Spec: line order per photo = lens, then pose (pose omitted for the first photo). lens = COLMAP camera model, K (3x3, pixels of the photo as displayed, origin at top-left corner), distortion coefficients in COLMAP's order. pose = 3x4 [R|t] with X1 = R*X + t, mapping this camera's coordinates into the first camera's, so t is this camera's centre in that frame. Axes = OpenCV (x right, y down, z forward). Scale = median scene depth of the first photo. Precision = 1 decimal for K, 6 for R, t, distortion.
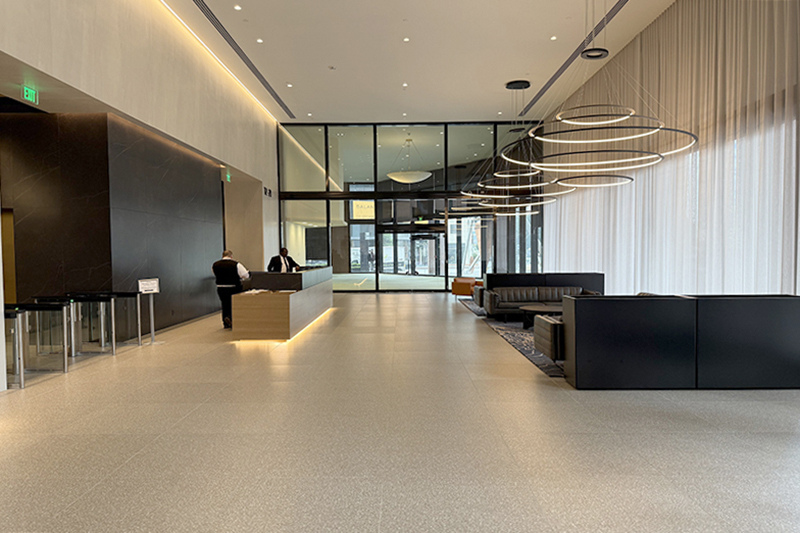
lens RADIAL K [[564.5, 0, 398.1], [0, 564.5, 279.2], [0, 0, 1]] dist [0.061463, -0.075477]
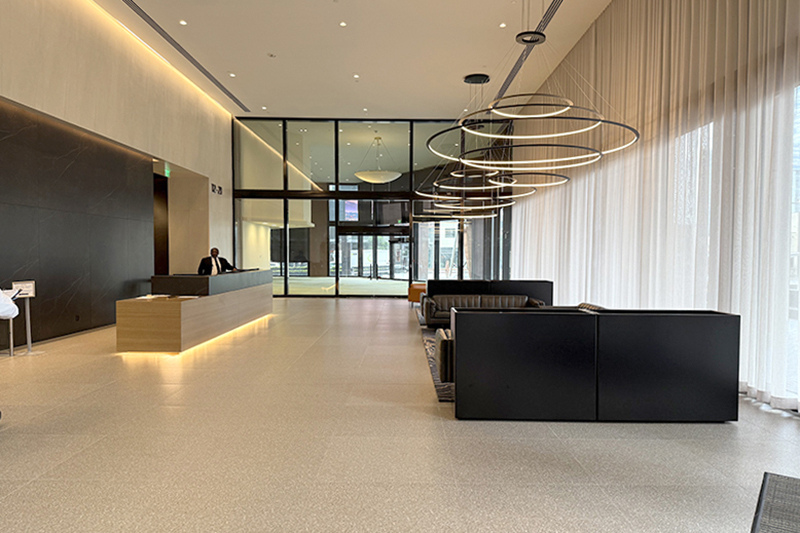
lens RADIAL K [[570.8, 0, 402.6], [0, 570.8, 281.0], [0, 0, 1]] dist [0.034098, -0.001674]
pose [[0.999885, 0.013910, 0.006084, 0.068497], [-0.013887, 0.999896, -0.003825, -0.002579], [-0.006136, 0.003740, 0.999974, 0.045427]]
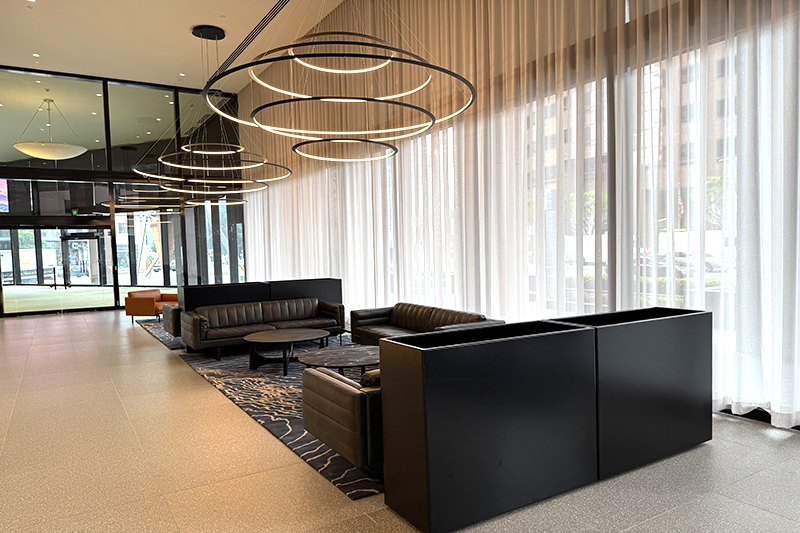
lens RADIAL K [[564.5, 0, 398.1], [0, 564.5, 279.2], [0, 0, 1]] dist [0.061463, -0.075477]
pose [[0.854555, -0.040438, 0.517784, 0.015882], [0.041251, 0.999099, 0.009946, -0.009060], [-0.517720, 0.012859, 0.855454, 0.180347]]
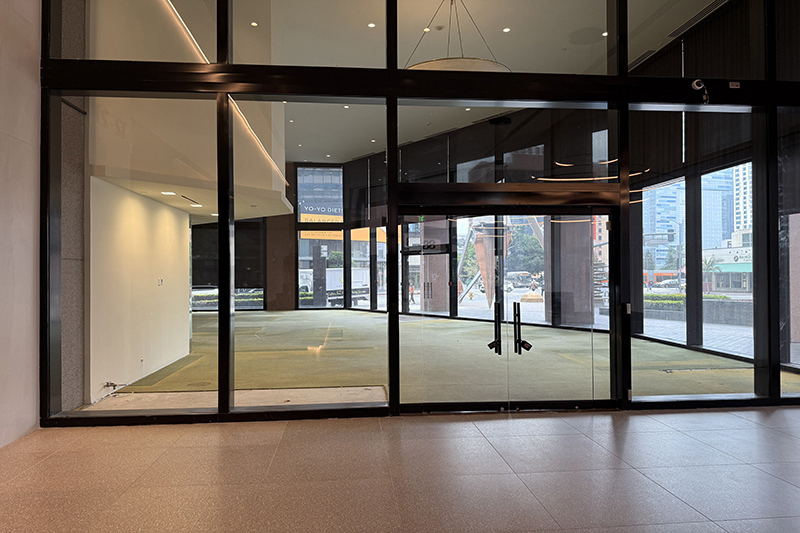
lens RADIAL K [[564.5, 0, 398.1], [0, 564.5, 279.2], [0, 0, 1]] dist [0.061463, -0.075477]
pose [[0.995728, 0.003009, 0.092287, -0.063875], [0.000806, 0.999148, -0.041274, -0.035767], [-0.092333, 0.041172, 0.994877, 0.725255]]
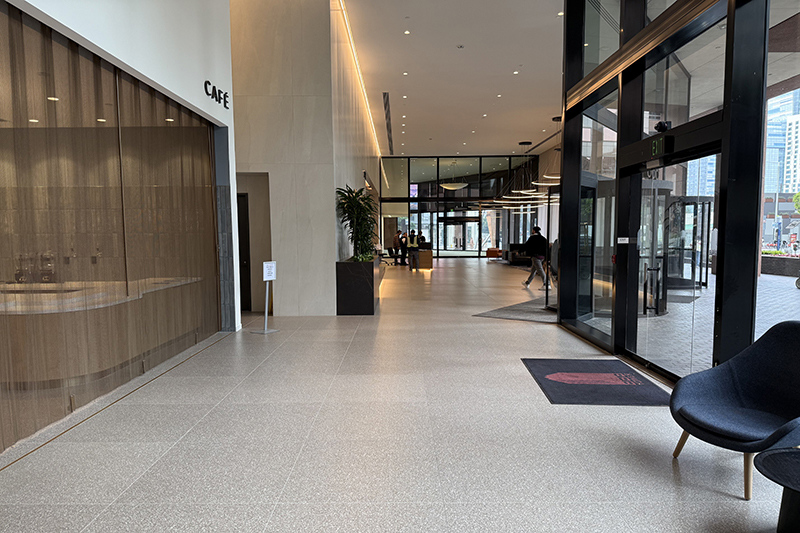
lens RADIAL K [[544.9, 0, 398.0], [0, 544.9, 279.9], [0, 0, 1]] dist [0.171085, -0.248811]
pose [[0.999992, 0.003417, -0.002212, -0.155510], [-0.003339, 0.999398, 0.034542, 0.033643], [0.002329, -0.034534, 0.999401, -0.641335]]
